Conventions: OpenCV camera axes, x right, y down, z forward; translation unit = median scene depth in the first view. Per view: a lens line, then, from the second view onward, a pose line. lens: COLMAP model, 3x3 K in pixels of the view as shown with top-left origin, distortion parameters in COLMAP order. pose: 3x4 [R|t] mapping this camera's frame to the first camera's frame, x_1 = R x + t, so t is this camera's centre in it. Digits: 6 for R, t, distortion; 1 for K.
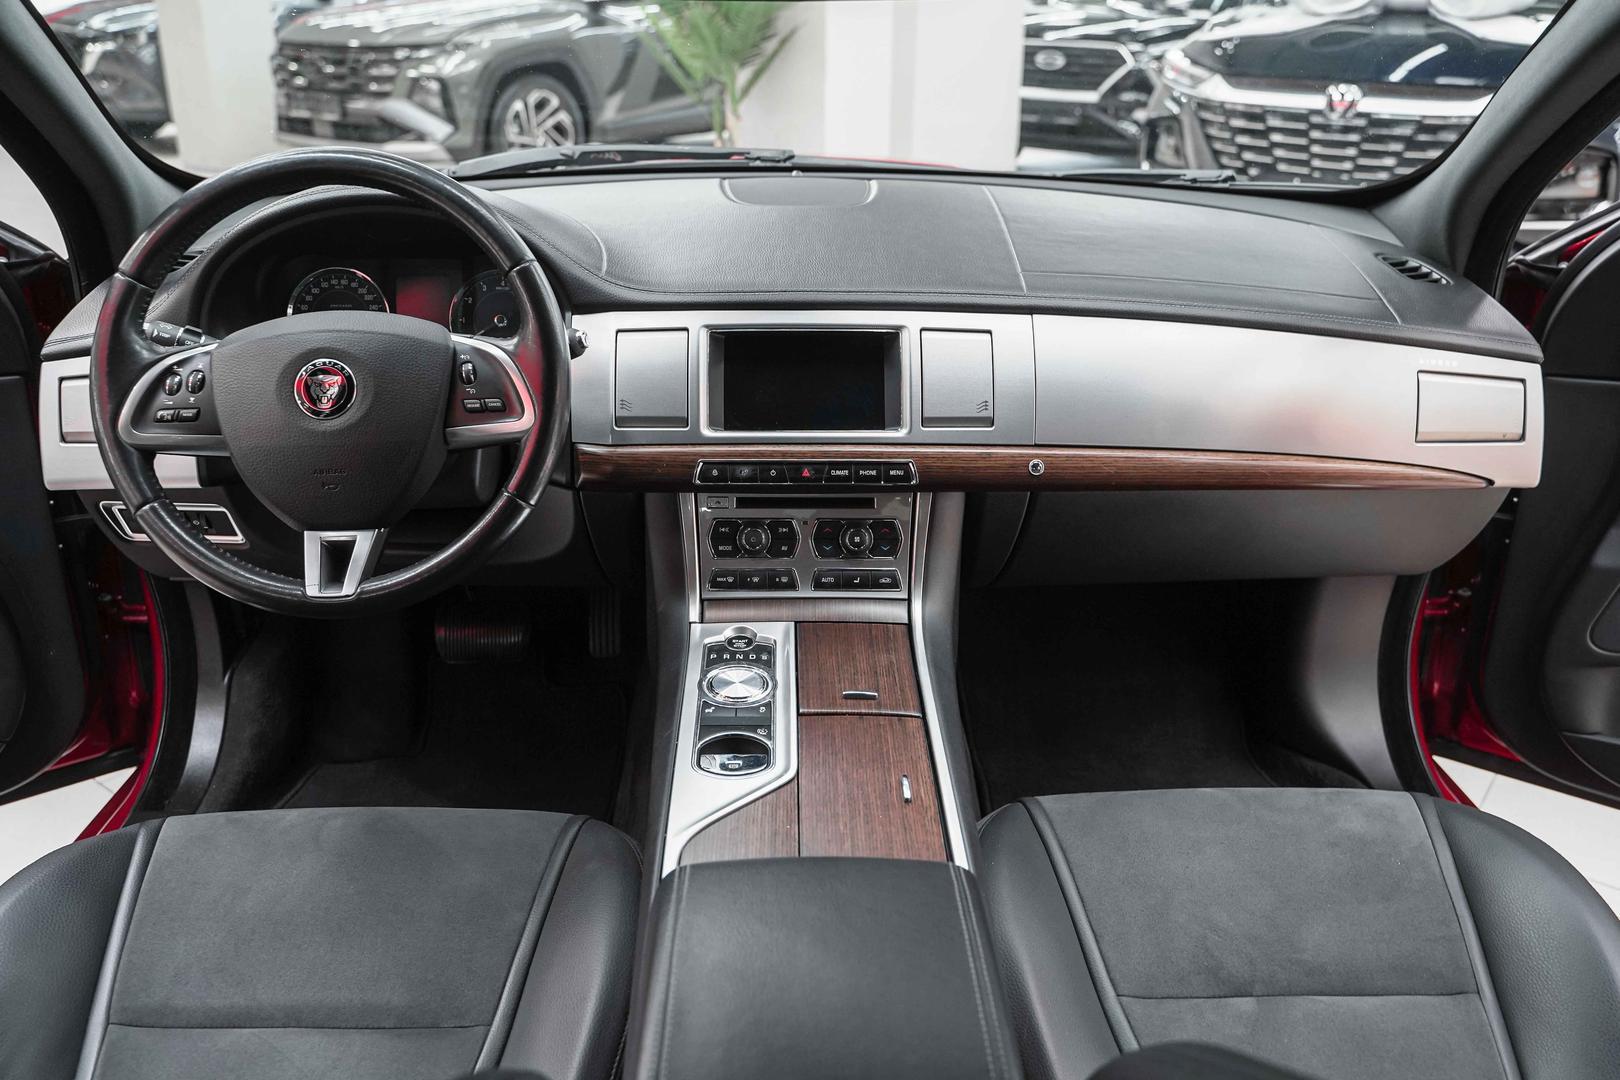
lens RADIAL K [[1355.0, 0, 810.0], [0, 1355.0, 540.0], [0, 0, 1]] dist [-0.007569, -0.003683]
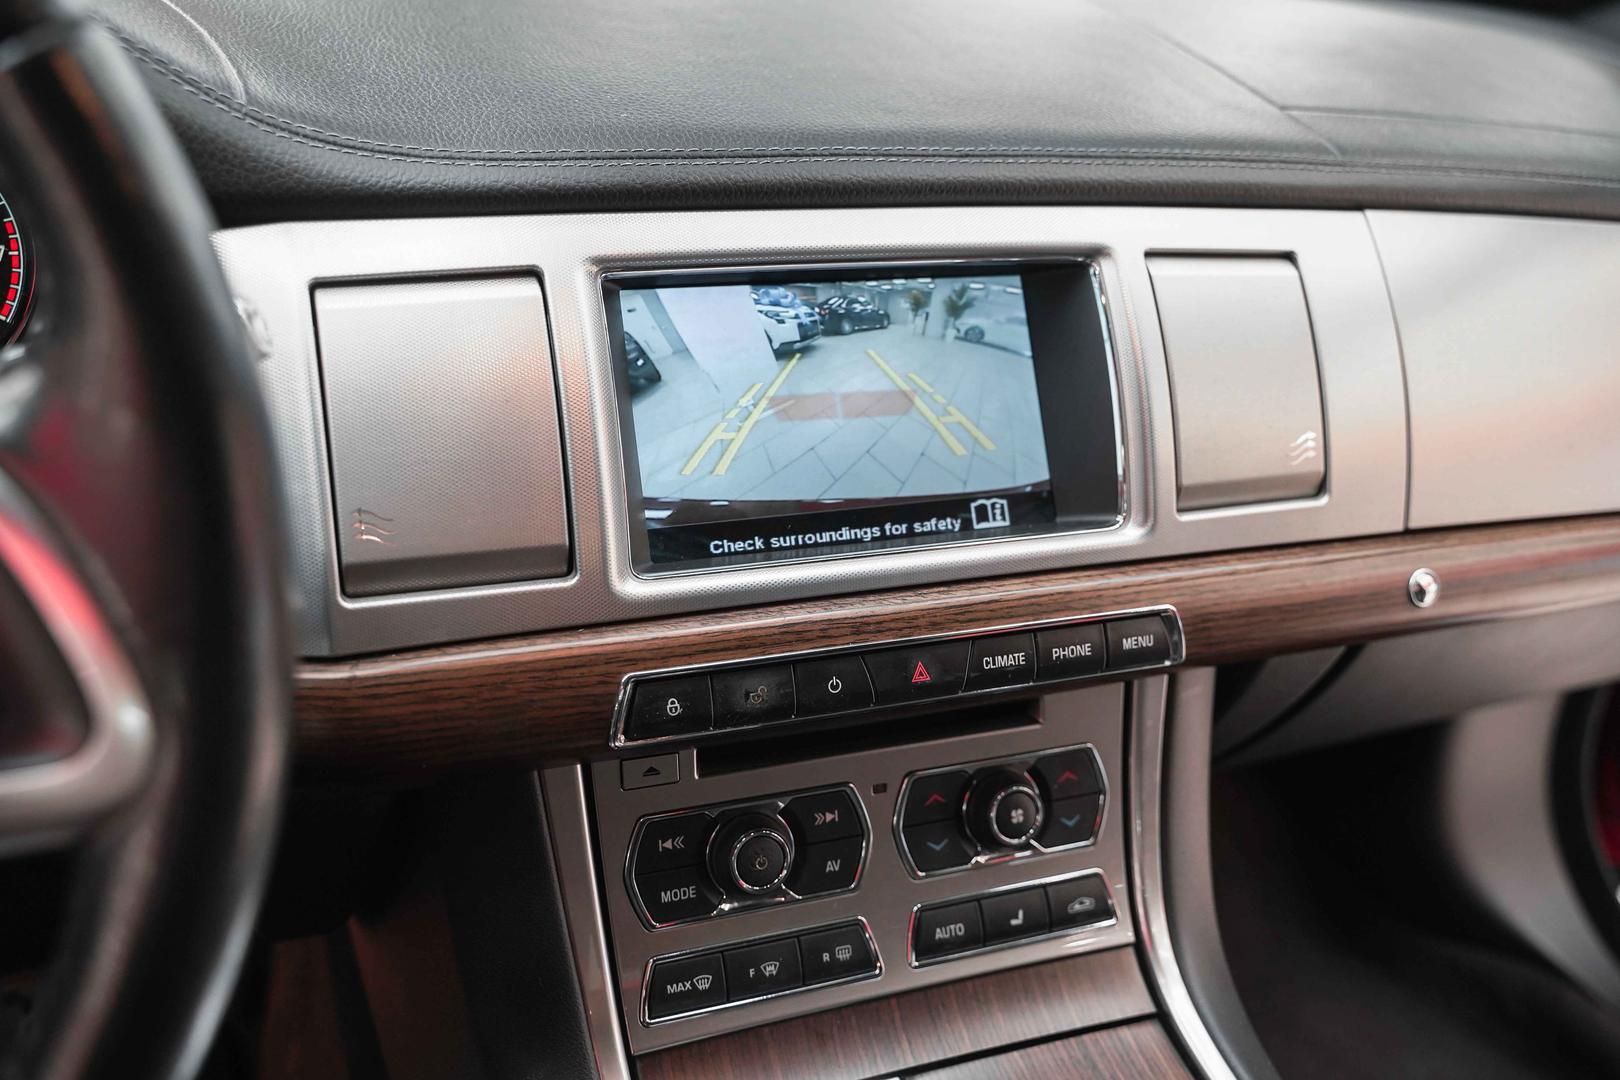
lens RADIAL K [[1490.1, 0, 810.0], [0, 1490.1, 540.0], [0, 0, 1]] dist [0.001563, 0.004680]
pose [[0.936165, -0.090371, 0.339747, -0.157636], [0.076082, 0.995574, 0.055176, -0.107079], [-0.343230, -0.025805, 0.938897, 0.644658]]
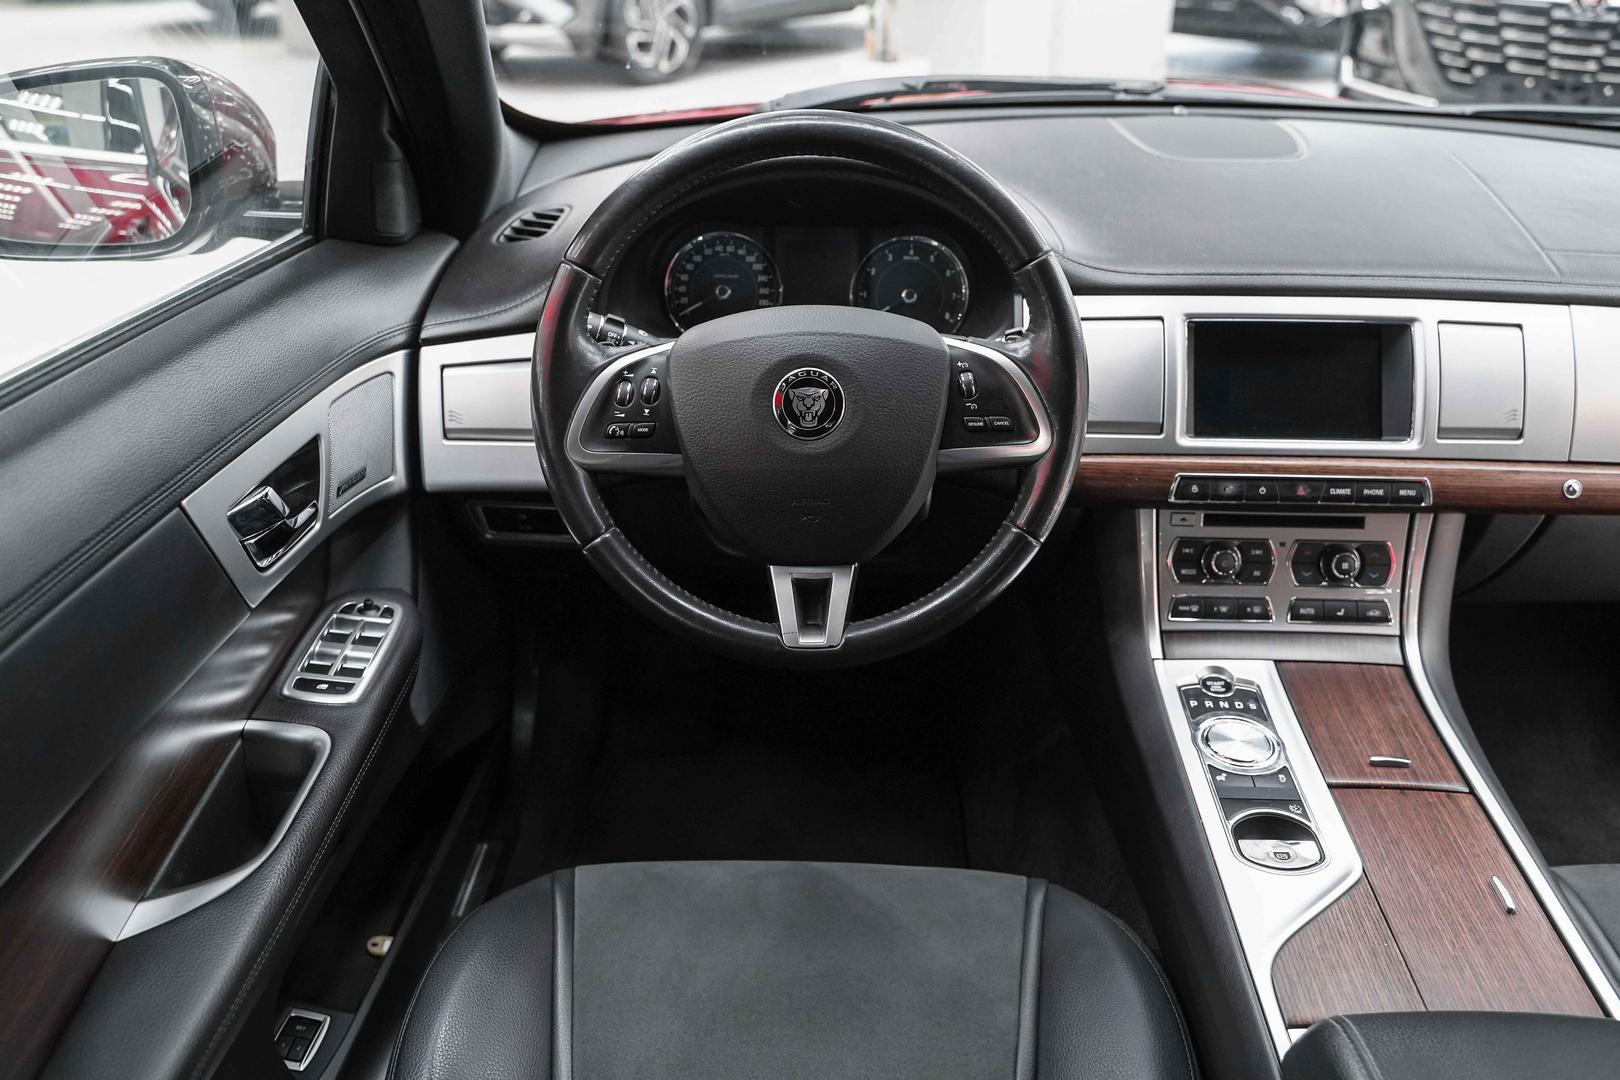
lens RADIAL K [[1386.7, 0, 810.0], [0, 1386.7, 540.0], [0, 0, 1]] dist [-0.013505, 0.010342]
pose [[0.998534, 0.021945, -0.049474, -0.267786], [-0.018181, 0.996996, 0.075286, -0.078568], [0.050977, -0.074276, 0.995934, 0.110048]]
